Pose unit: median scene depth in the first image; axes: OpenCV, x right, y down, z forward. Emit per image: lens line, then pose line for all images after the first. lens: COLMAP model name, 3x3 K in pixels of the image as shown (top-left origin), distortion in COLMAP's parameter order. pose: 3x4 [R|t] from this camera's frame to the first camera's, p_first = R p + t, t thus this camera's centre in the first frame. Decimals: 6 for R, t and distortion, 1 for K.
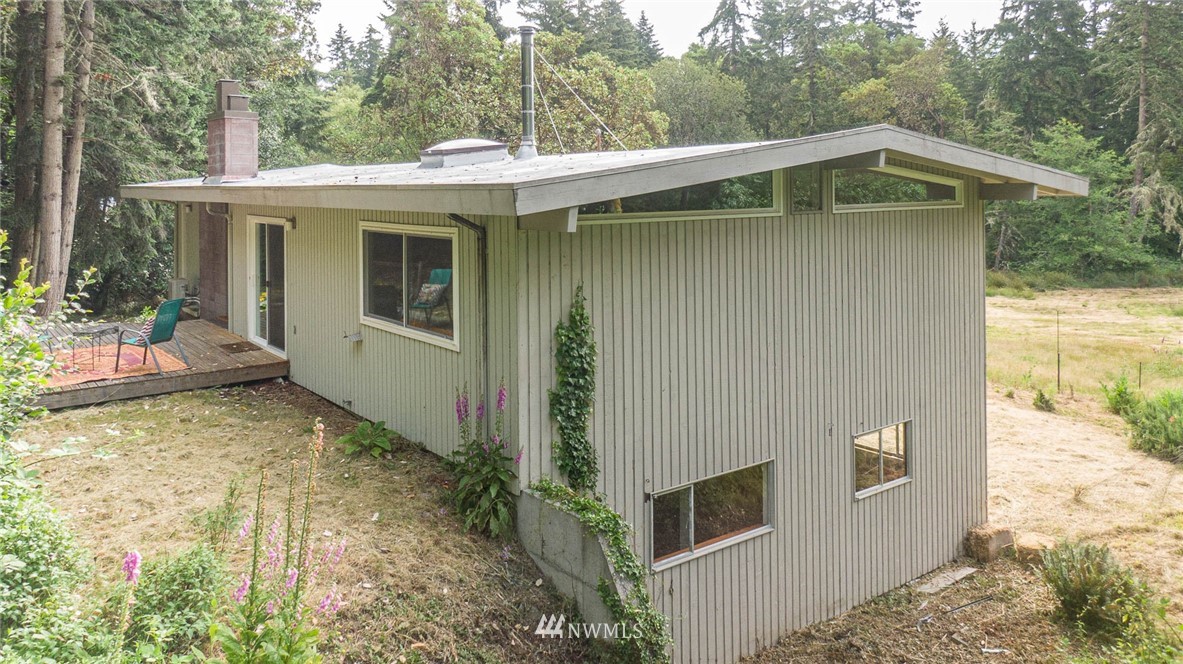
lens RADIAL K [[867.8, 0, 592.6], [0, 867.8, 174.8], [0, 0, 1]] dist [0.009226, 0.000301]
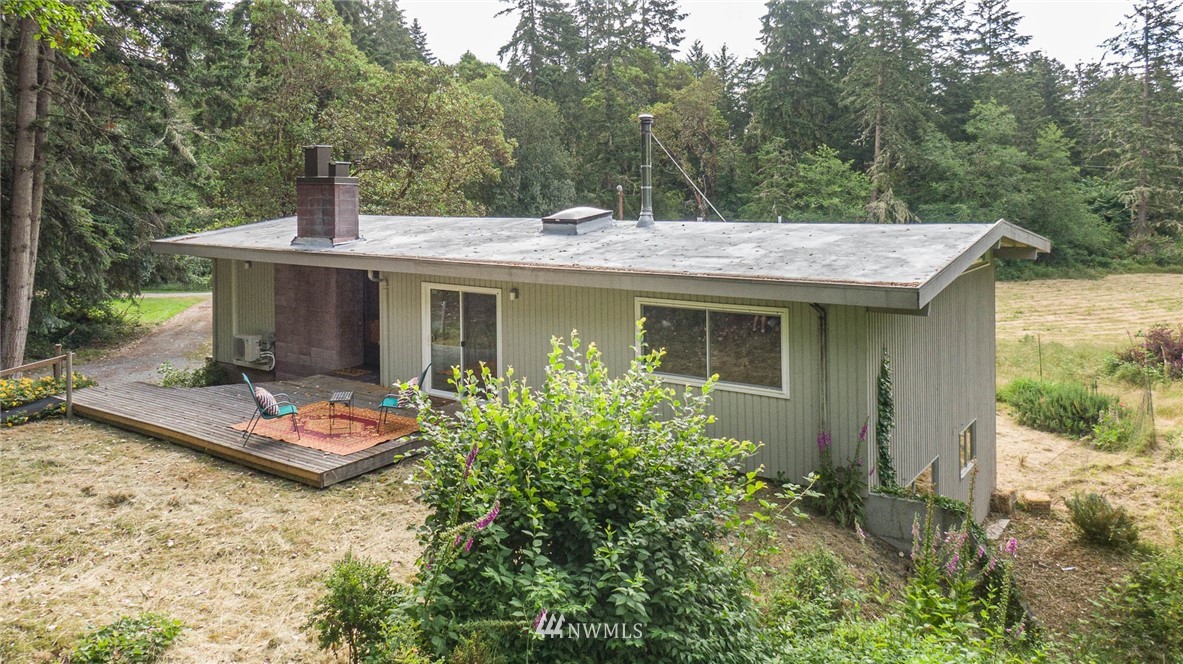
lens RADIAL K [[855.9, 0, 588.4], [0, 855.9, 221.6], [0, 0, 1]] dist [0.055440, -0.000356]
pose [[0.956314, -0.011241, 0.292124, -0.097885], [-0.003595, 0.998733, 0.050200, -0.016451], [-0.292318, -0.049057, 0.955062, -0.022235]]
